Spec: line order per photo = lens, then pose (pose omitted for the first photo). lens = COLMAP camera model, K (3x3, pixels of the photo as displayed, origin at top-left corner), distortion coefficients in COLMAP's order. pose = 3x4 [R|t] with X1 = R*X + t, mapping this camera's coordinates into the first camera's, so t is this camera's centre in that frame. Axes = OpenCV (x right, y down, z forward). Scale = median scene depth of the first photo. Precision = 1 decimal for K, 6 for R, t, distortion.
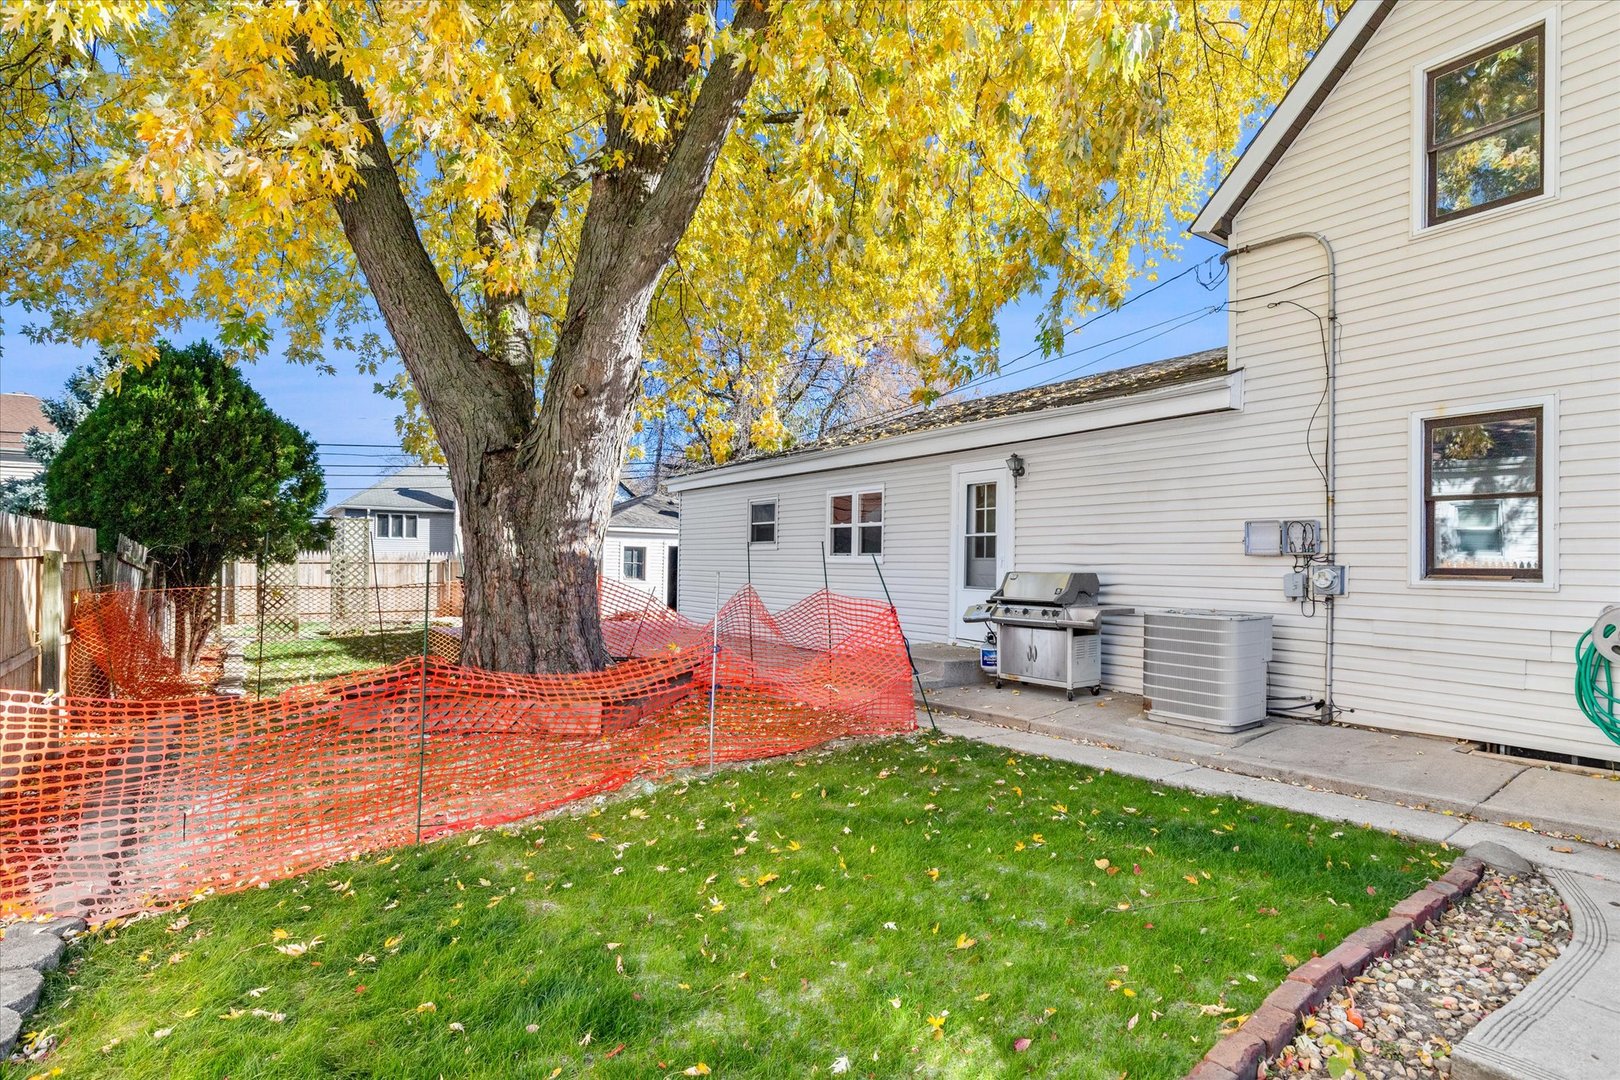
lens RADIAL K [[763.4, 0, 811.3], [0, 763.4, 546.7], [0, 0, 1]] dist [-0.002807, -0.001105]
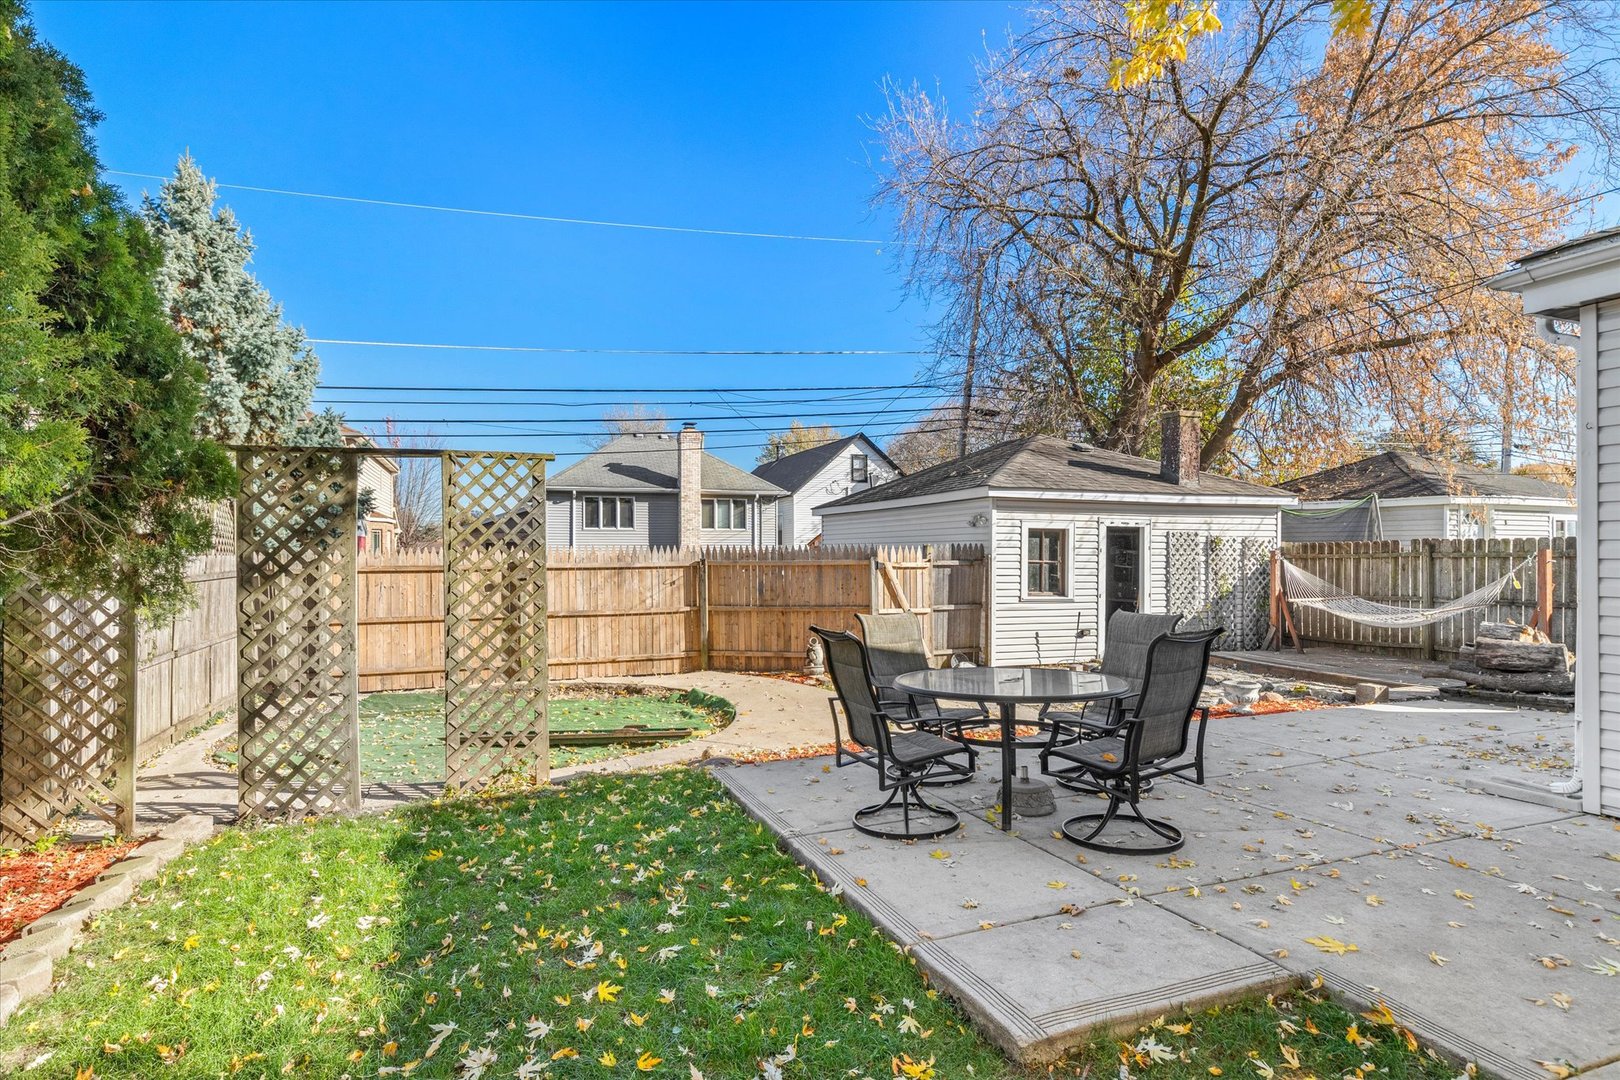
lens RADIAL K [[763.4, 0, 811.3], [0, 763.4, 546.7], [0, 0, 1]] dist [-0.002807, -0.001105]
pose [[0.971118, -0.011306, -0.238330, -0.237218], [0.013428, 0.999883, 0.007281, 0.005176], [0.238220, -0.010271, 0.971157, 0.440551]]
